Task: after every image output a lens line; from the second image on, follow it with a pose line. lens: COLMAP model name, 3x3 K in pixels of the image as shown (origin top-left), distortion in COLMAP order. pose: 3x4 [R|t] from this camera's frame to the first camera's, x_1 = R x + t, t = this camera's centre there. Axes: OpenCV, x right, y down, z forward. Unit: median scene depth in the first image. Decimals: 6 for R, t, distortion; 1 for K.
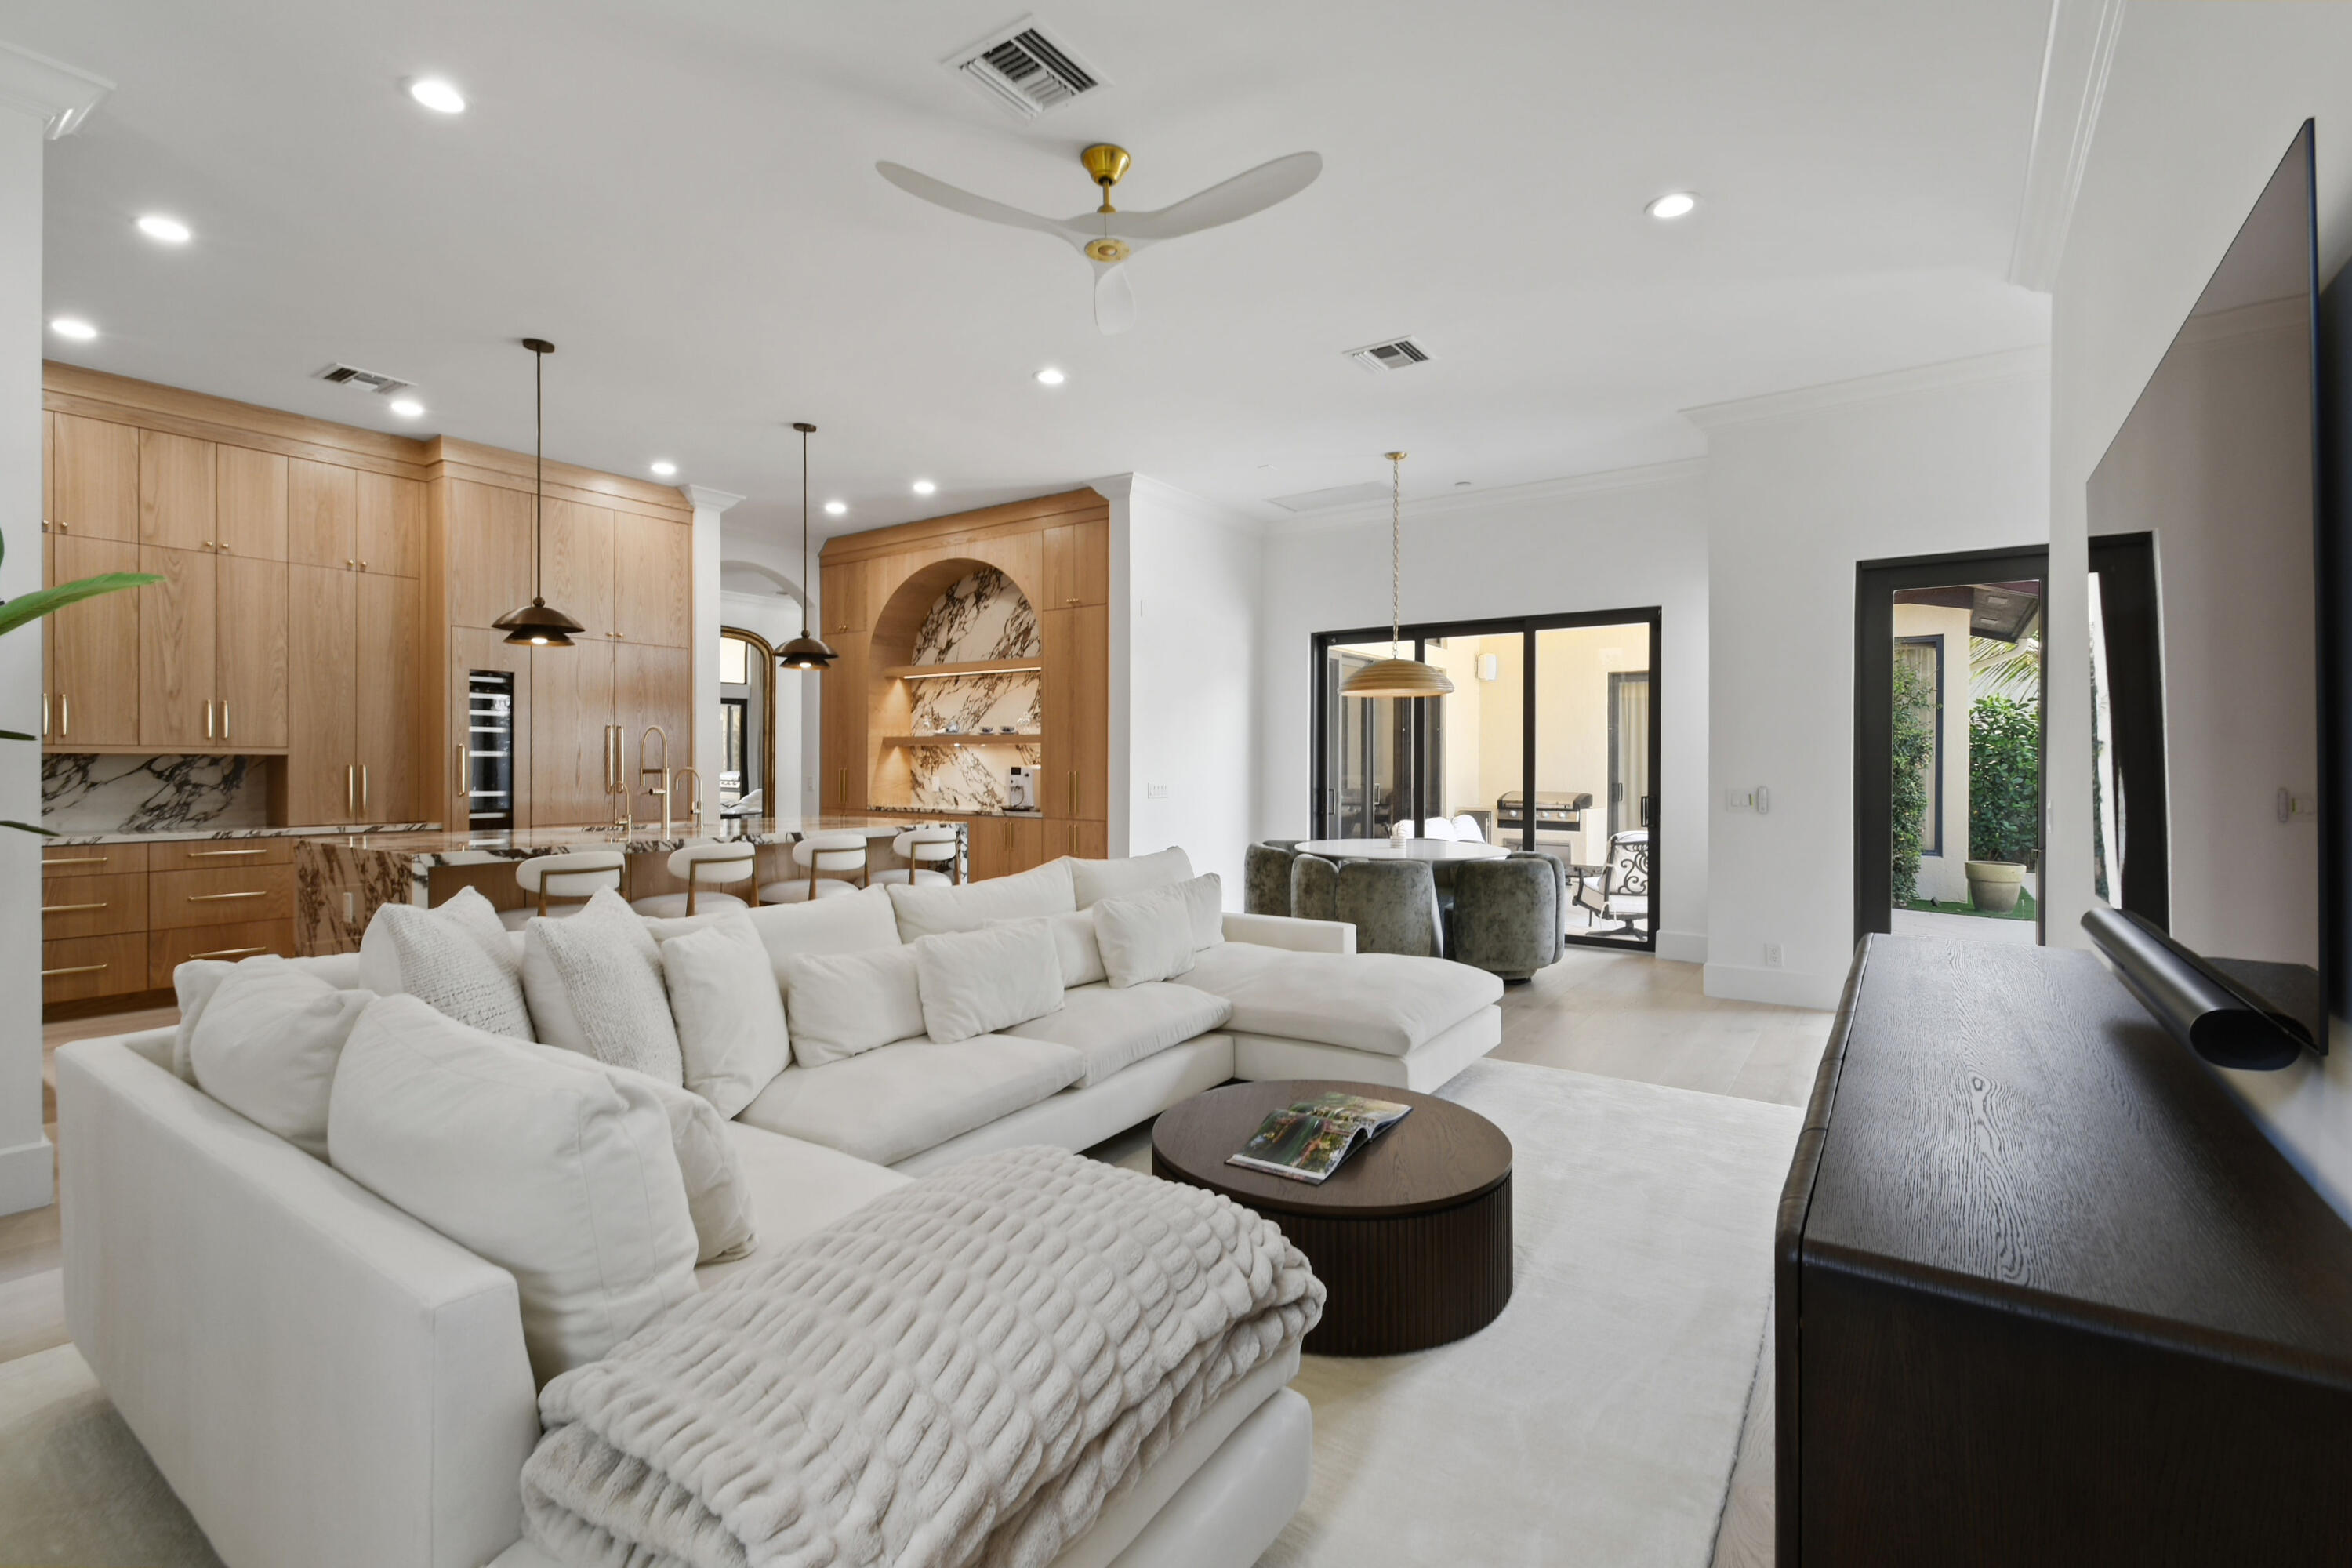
lens RADIAL K [[1049.5, 0, 1179.2], [0, 1049.5, 768.4], [0, 0, 1]] dist [0.007375, -0.001587]
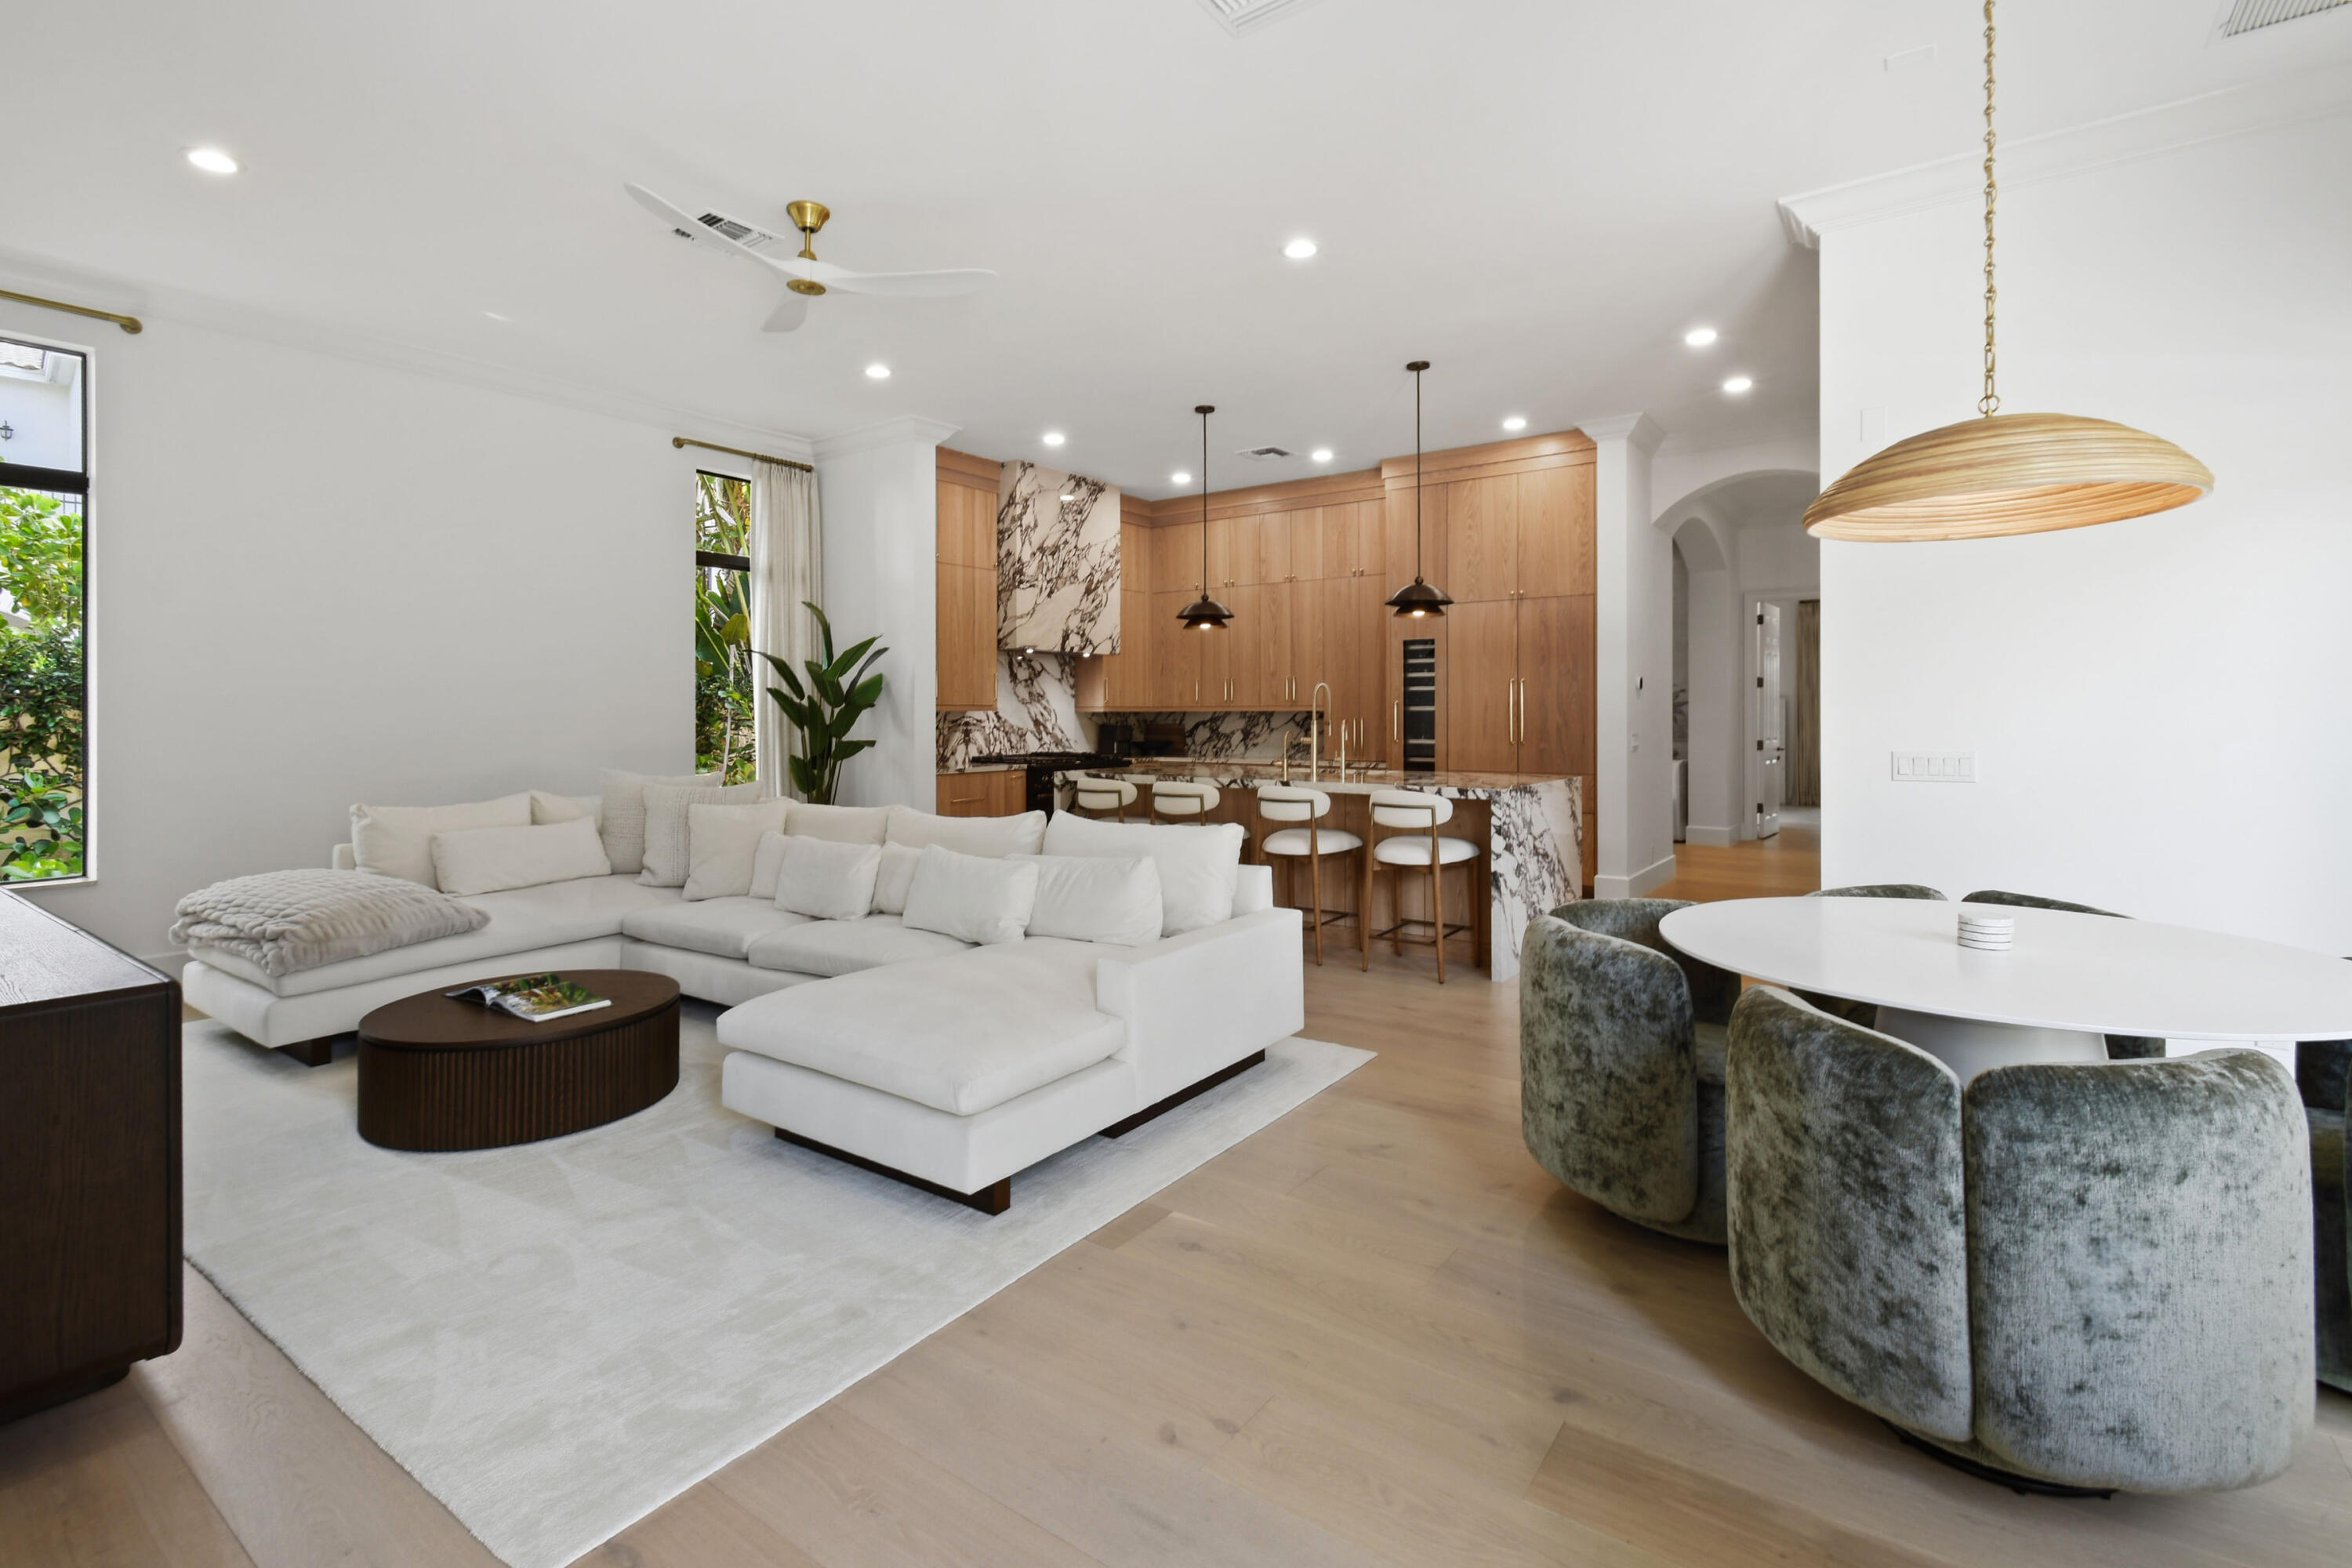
lens RADIAL K [[1049.5, 0, 1165.8], [0, 1049.5, 709.8], [0, 0, 1]] dist [0.007375, -0.001587]
pose [[-0.017078, -0.006808, -0.999831, 0.617022], [-0.000096, 0.999977, -0.006808, -0.004576], [0.999854, -0.000020, -0.017078, 0.812892]]
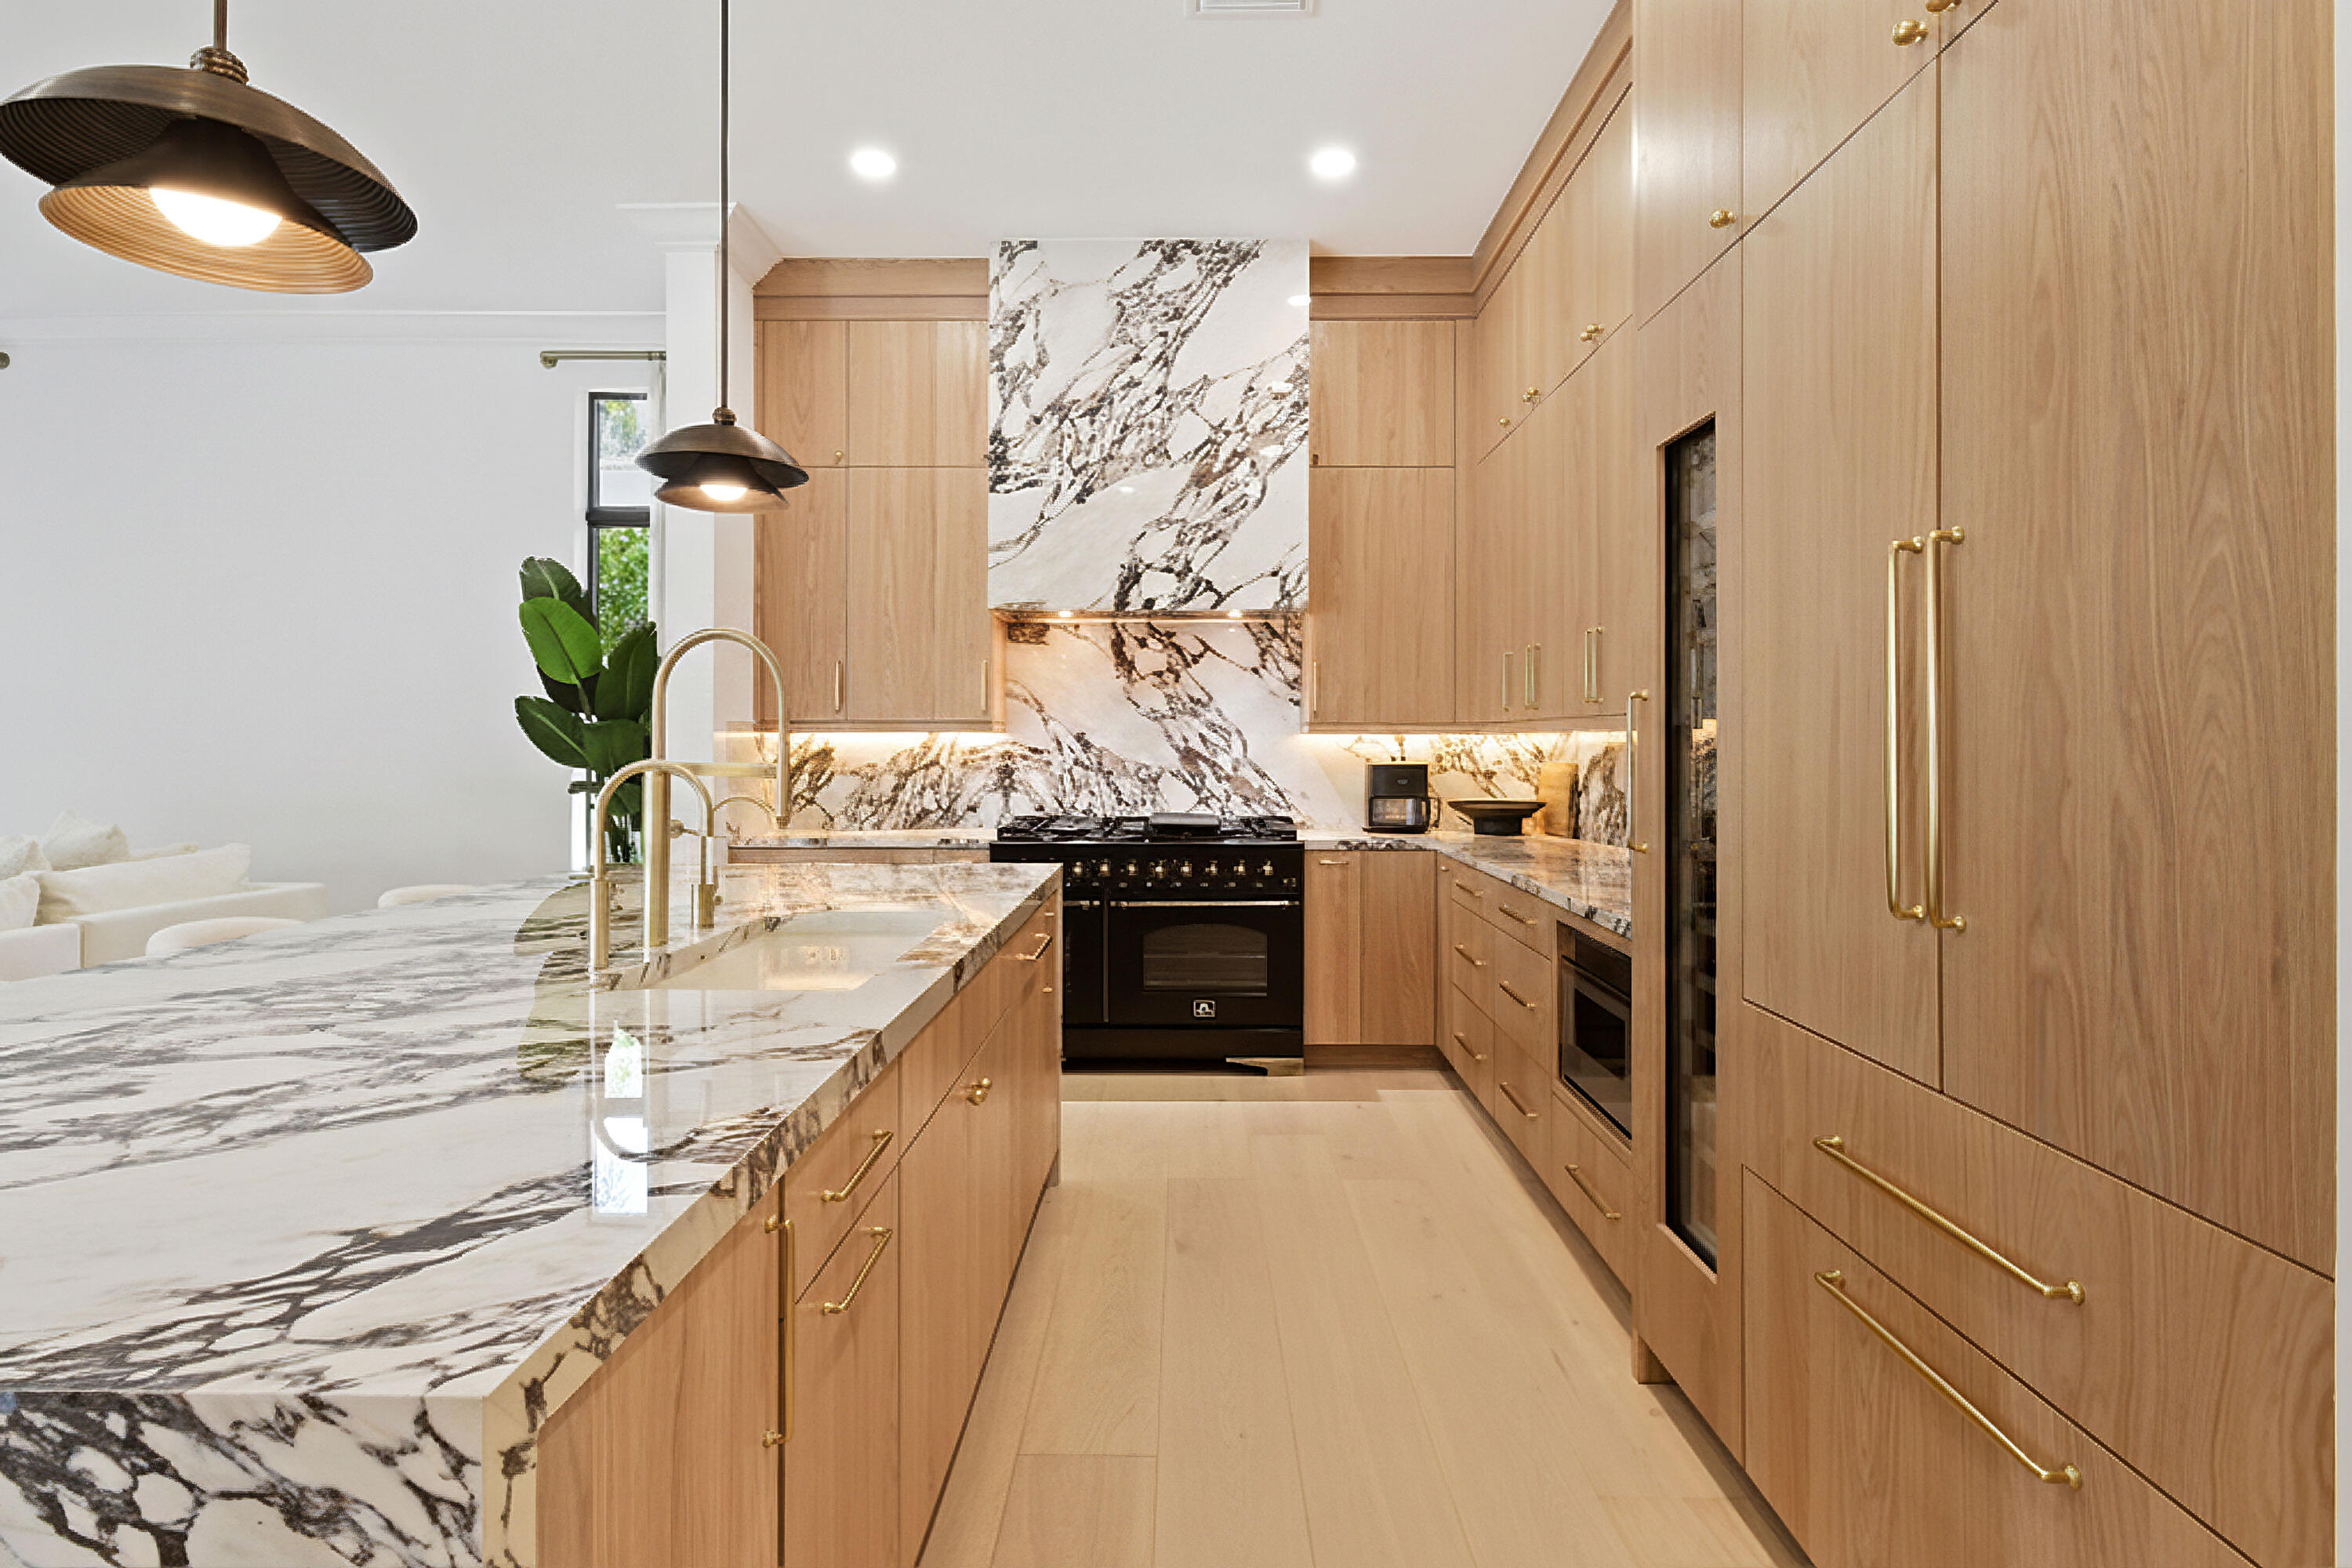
lens RADIAL K [[1206.0, 0, 1181.6], [0, 1206.0, 736.7], [0, 0, 1]] dist [0.006305, 0.000412]
pose [[-0.823786, -0.008878, -0.566832, -0.388639], [-0.008175, 0.999959, -0.003780, -0.006785], [0.566842, 0.001520, -0.823825, 1.329209]]
